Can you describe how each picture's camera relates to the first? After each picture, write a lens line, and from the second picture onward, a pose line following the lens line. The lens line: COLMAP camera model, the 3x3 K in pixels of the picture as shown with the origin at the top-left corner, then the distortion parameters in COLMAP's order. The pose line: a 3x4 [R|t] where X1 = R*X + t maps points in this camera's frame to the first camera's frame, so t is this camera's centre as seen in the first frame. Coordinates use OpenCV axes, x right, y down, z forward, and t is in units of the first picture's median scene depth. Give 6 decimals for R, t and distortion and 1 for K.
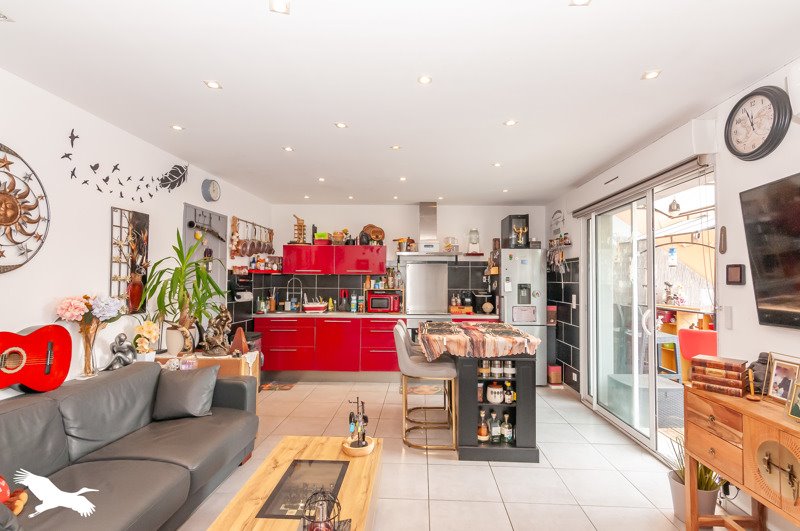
lens RADIAL K [[387.3, 0, 400.2], [0, 387.3, 268.1], [0, 0, 1]] dist [-0.000021, -0.000001]
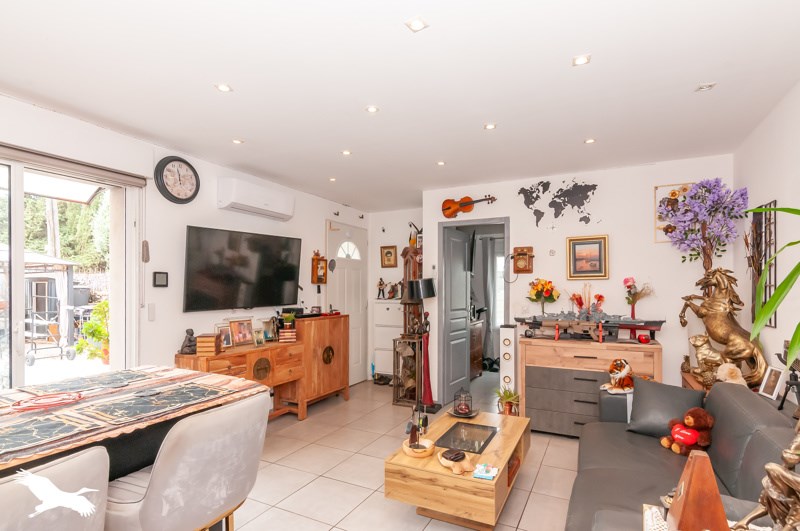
lens RADIAL K [[387.3, 0, 411.2], [0, 387.3, 286.0], [0, 0, 1]] dist [-0.000021, -0.000001]
pose [[-0.915728, 0.000532, 0.401798, -0.487166], [-0.010621, 0.999618, -0.025531, 0.065054], [-0.401658, -0.027647, -0.915372, 1.907196]]
